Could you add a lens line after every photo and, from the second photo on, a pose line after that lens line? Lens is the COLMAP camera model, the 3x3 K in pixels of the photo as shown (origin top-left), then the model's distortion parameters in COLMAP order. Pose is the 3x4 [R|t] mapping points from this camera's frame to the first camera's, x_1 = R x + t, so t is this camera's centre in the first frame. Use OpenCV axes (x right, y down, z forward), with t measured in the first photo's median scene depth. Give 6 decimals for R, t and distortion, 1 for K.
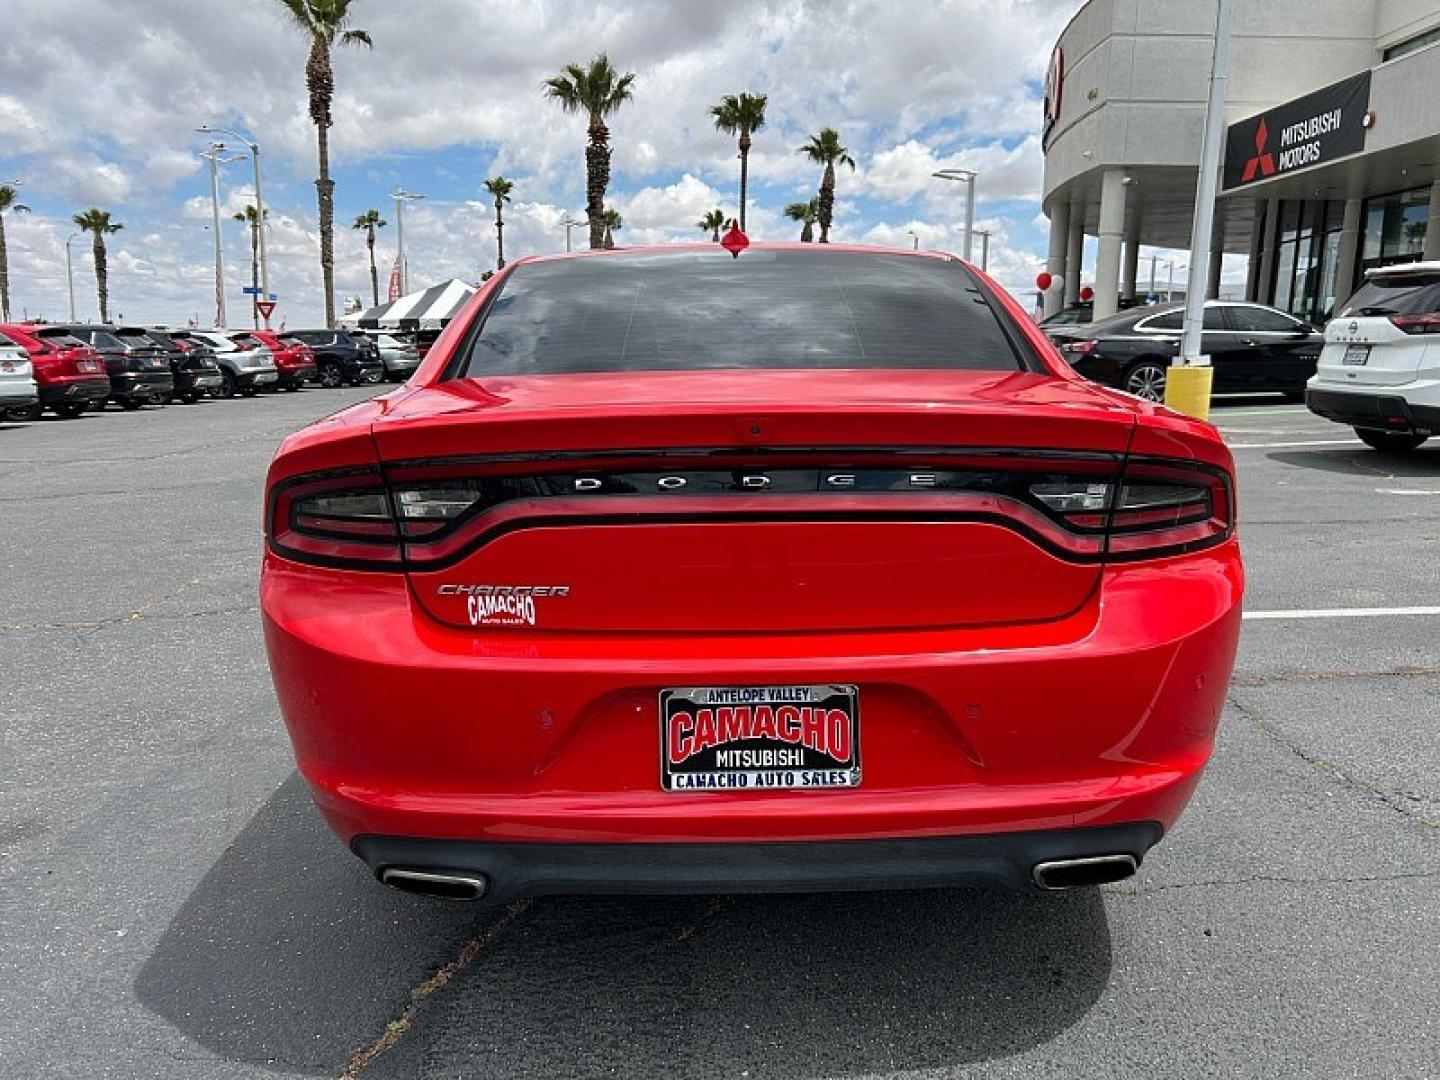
lens RADIAL K [[1095.2, 0, 722.1], [0, 1095.2, 533.6], [0, 0, 1]] dist [0.054215, -0.059821]
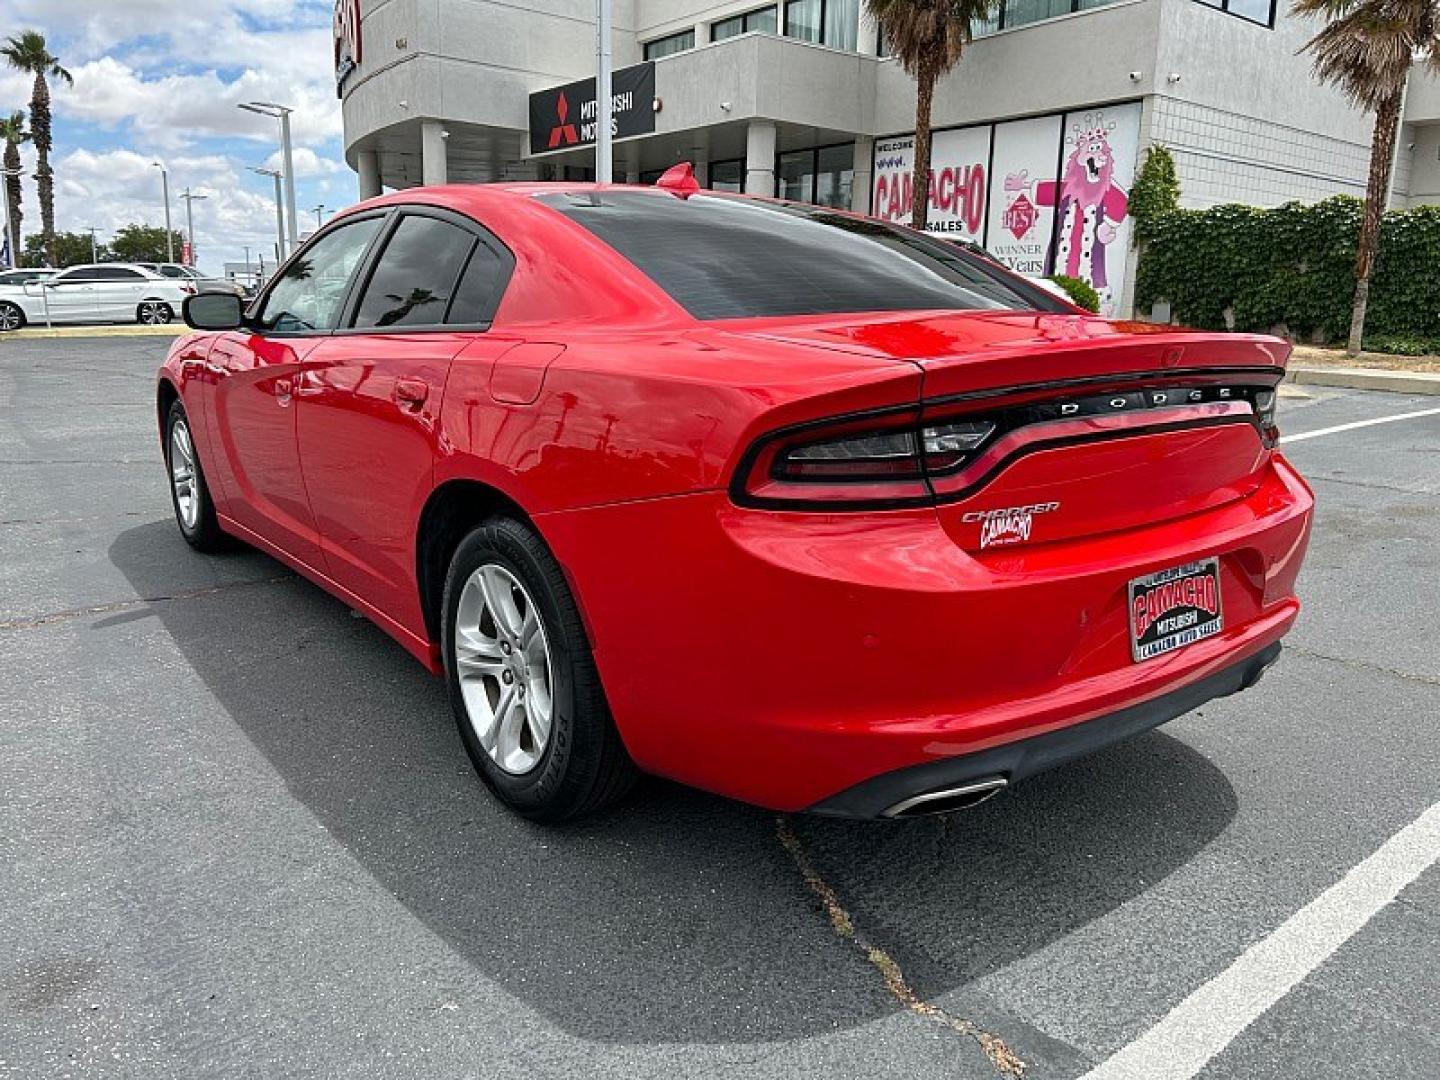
lens RADIAL K [[1095.2, 0, 722.1], [0, 1095.2, 533.6], [0, 0, 1]] dist [0.054215, -0.059821]
pose [[0.793893, -0.116941, 0.596706, -0.088341], [0.091573, 0.993134, 0.072797, -0.002638], [-0.601122, -0.003151, 0.799151, 0.025065]]
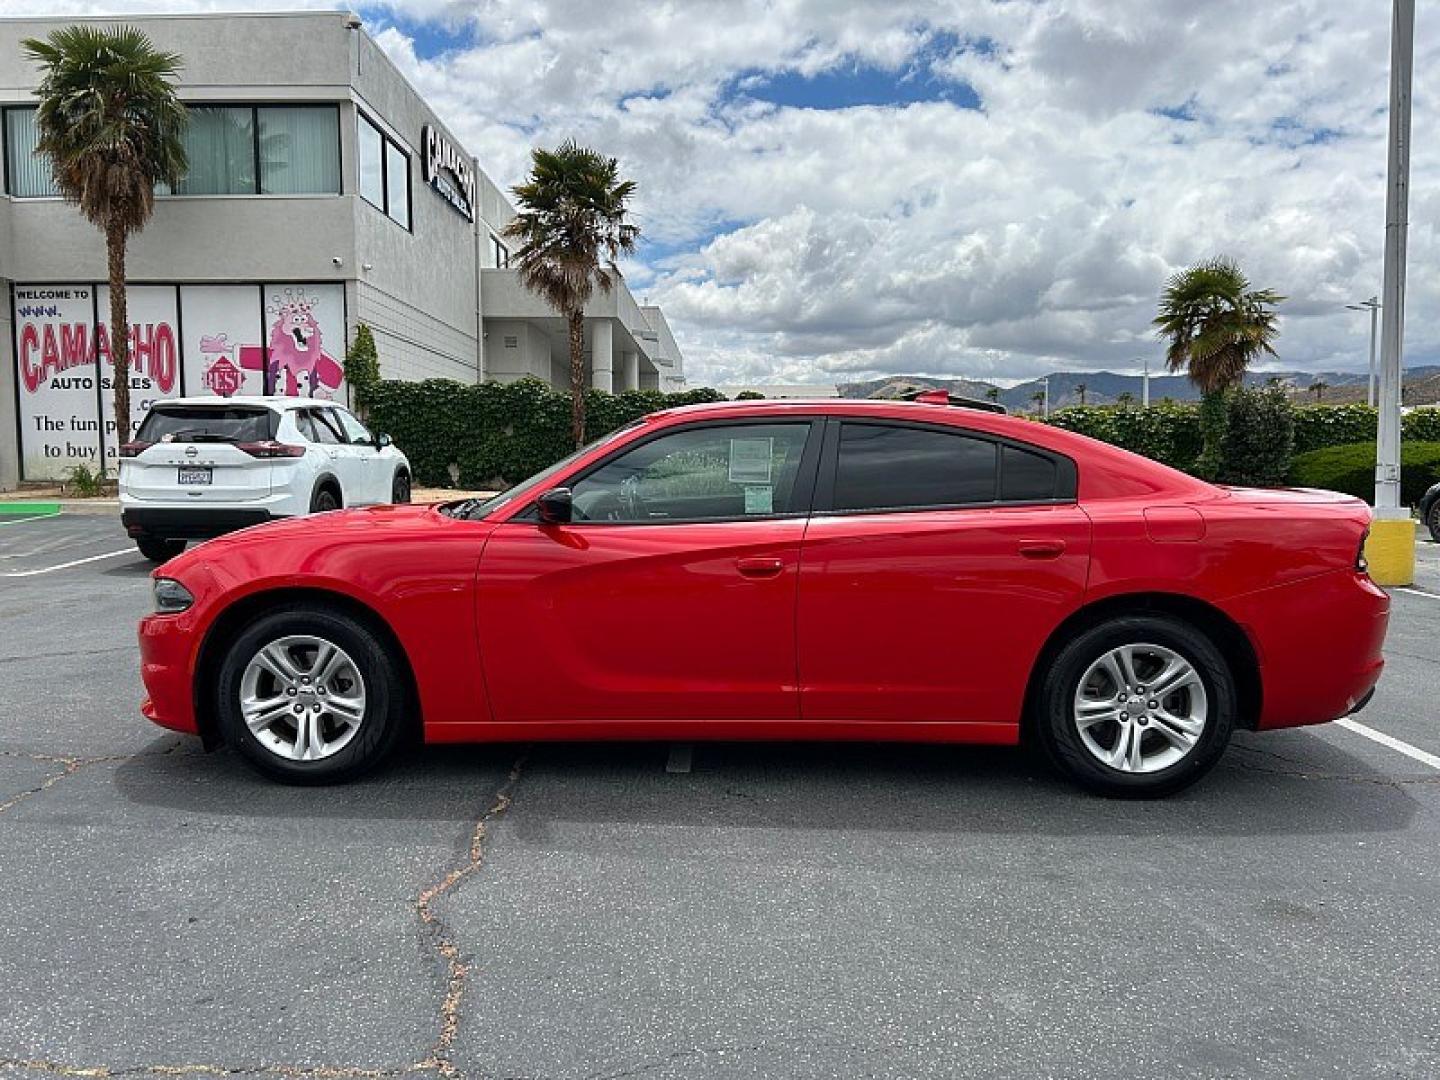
lens RADIAL K [[1095.2, 0, 722.1], [0, 1095.2, 533.6], [0, 0, 1]] dist [0.054215, -0.059821]
pose [[0.022722, -0.072379, 0.997118, -0.222980], [0.177087, 0.981896, 0.067239, -0.035536], [-0.983933, 0.175048, 0.035128, 0.187097]]
